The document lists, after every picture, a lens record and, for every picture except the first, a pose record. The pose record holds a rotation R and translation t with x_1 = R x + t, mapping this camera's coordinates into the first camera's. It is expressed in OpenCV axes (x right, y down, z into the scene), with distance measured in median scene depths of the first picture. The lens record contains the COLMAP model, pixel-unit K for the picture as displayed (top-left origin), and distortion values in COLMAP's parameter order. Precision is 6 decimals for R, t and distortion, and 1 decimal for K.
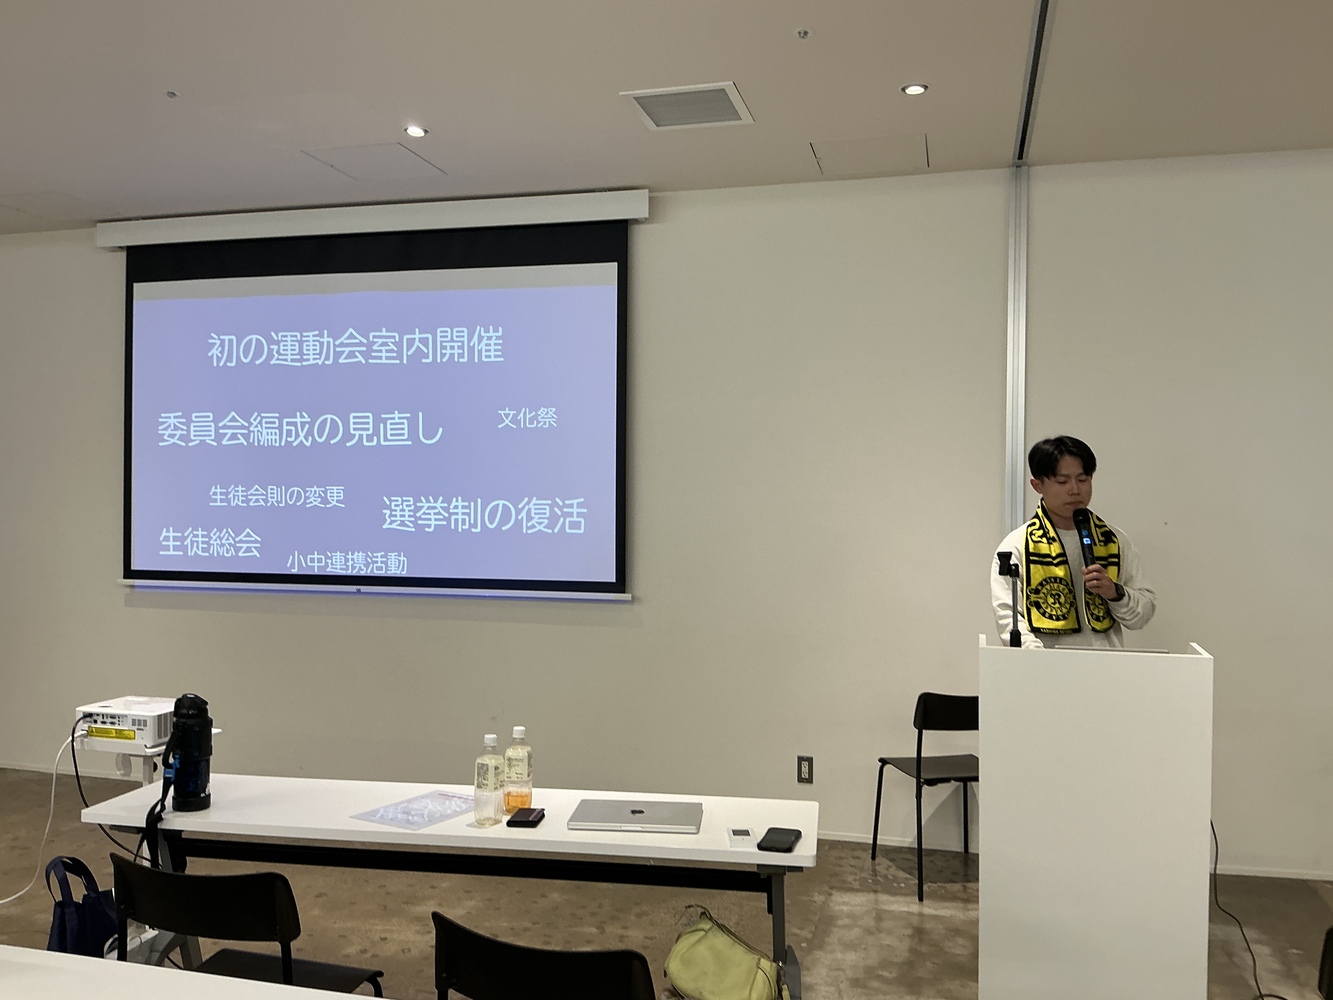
lens RADIAL K [[1105.1, 0, 666.5], [0, 1105.1, 500.0], [0, 0, 1]] dist [0.146597, -0.326977]
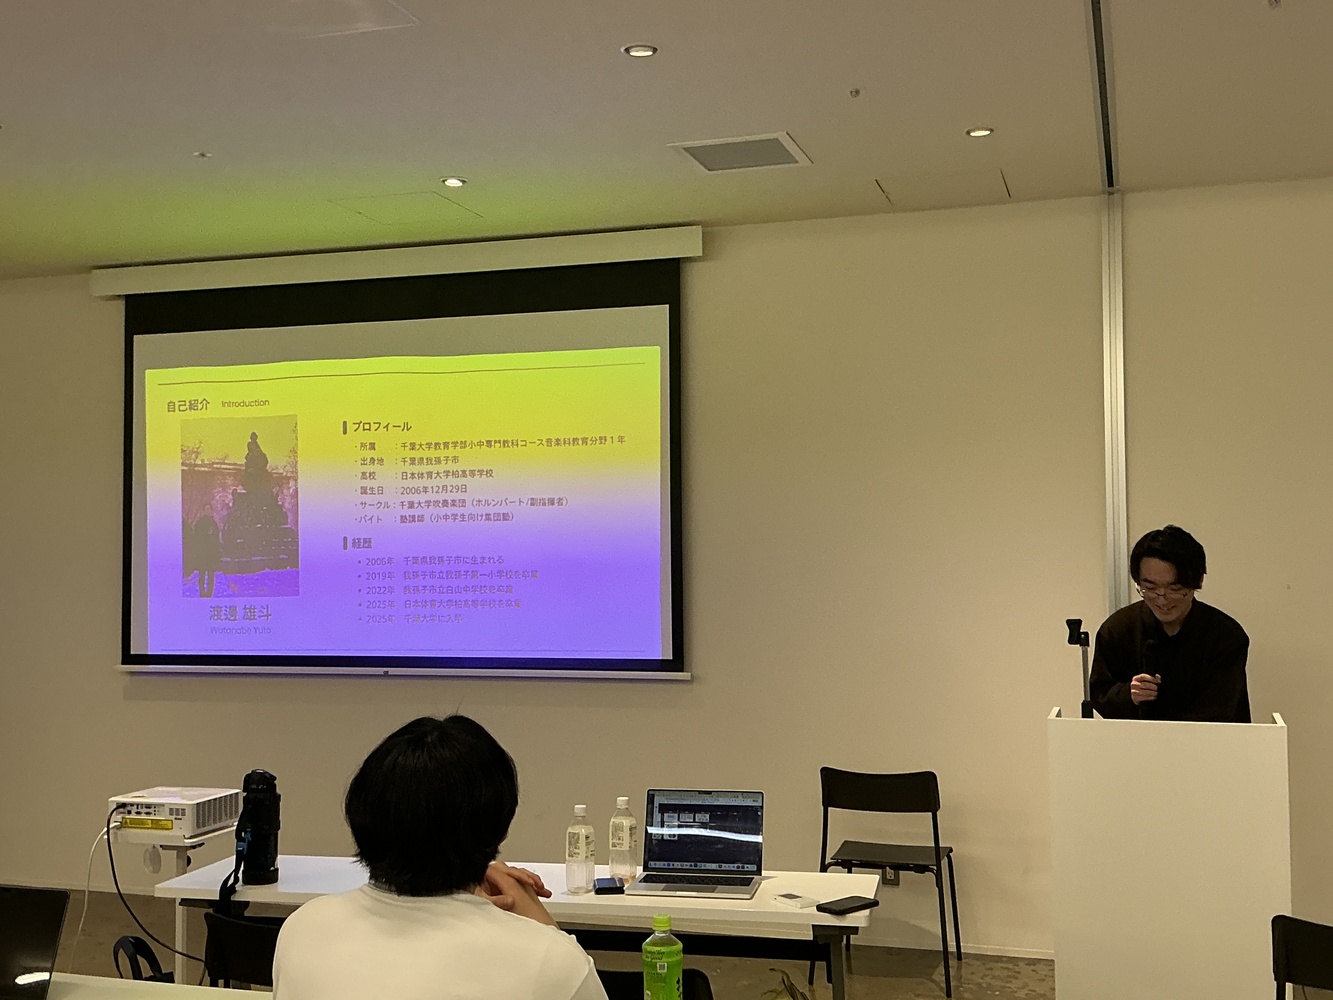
lens RADIAL K [[1463.5, 0, 666.5], [0, 1463.5, 500.0], [0, 0, 1]] dist [0.167690, -0.376289]
pose [[0.998565, -0.018495, -0.050250, 0.014069], [0.016496, 0.999067, -0.039906, -0.009014], [0.050941, 0.039020, 0.997939, -0.240214]]
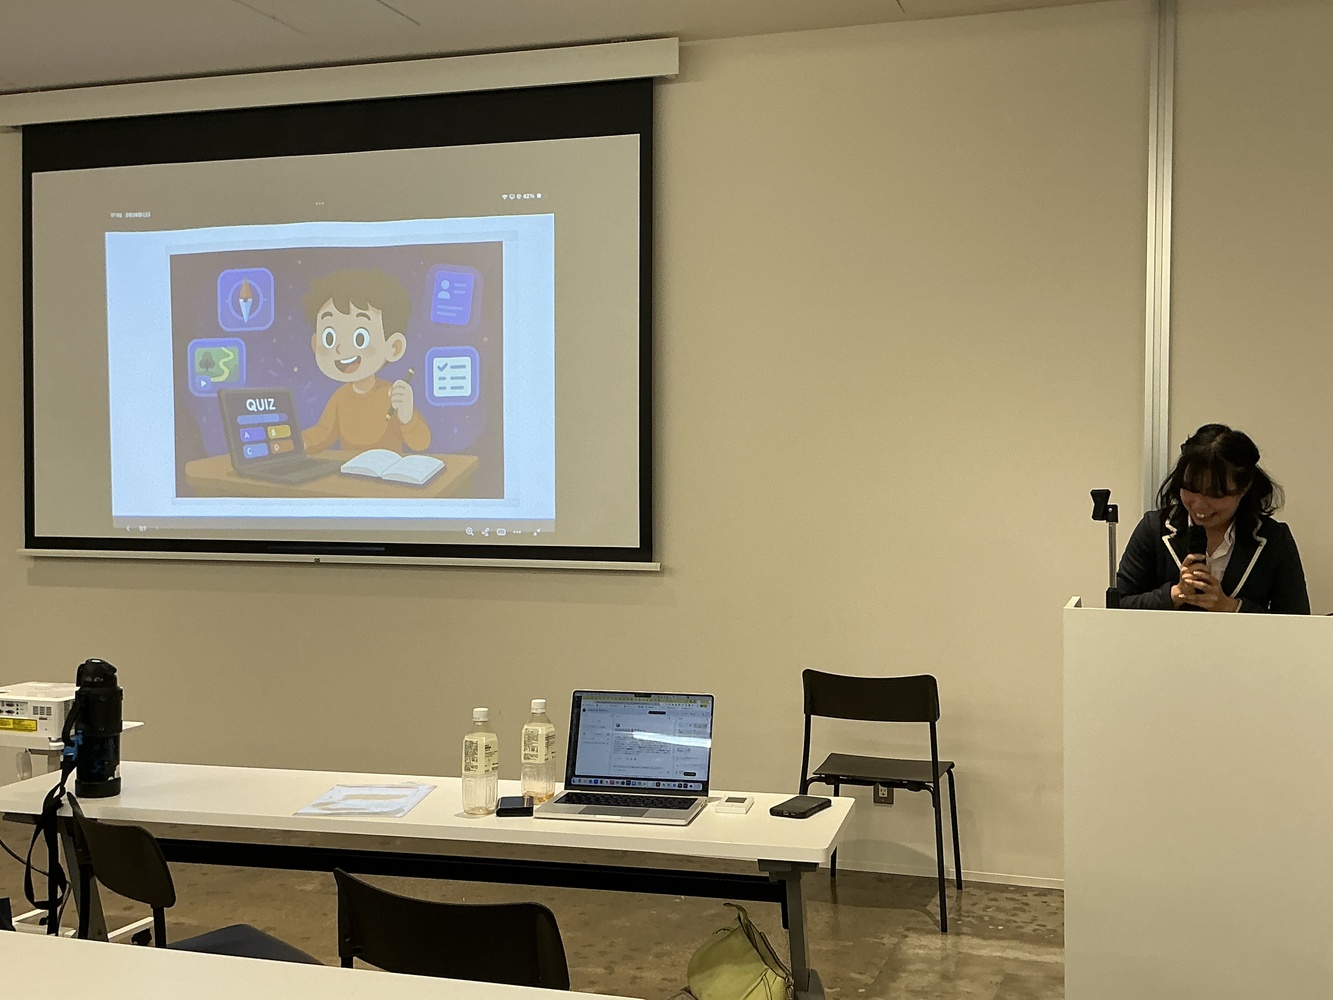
lens RADIAL K [[1518.1, 0, 666.5], [0, 1518.1, 500.0], [0, 0, 1]] dist [0.154702, -0.313632]
pose [[0.997975, -0.005395, -0.063373, 0.052383], [0.006845, 0.999719, 0.022676, 0.021797], [0.063233, -0.023064, 0.997732, -0.083331]]
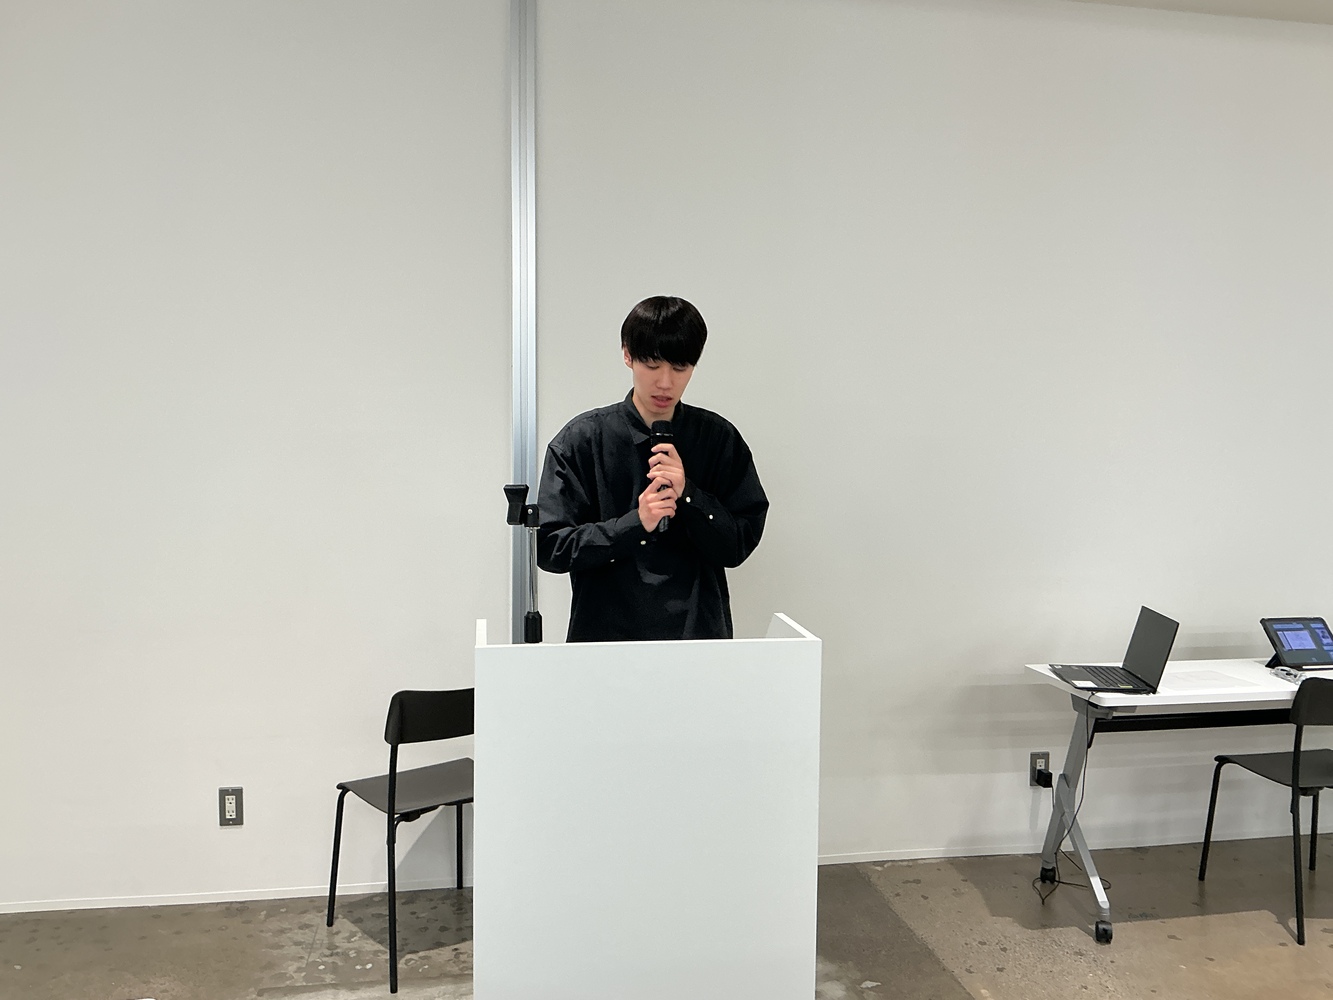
lens RADIAL K [[1105.1, 0, 666.5], [0, 1105.1, 500.0], [0, 0, 1]] dist [0.146597, -0.326977]
pose [[0.904938, -0.023074, 0.424917, 0.096234], [-0.001591, 0.998338, 0.057600, 0.015706], [-0.425541, -0.052801, 0.903398, 0.336035]]
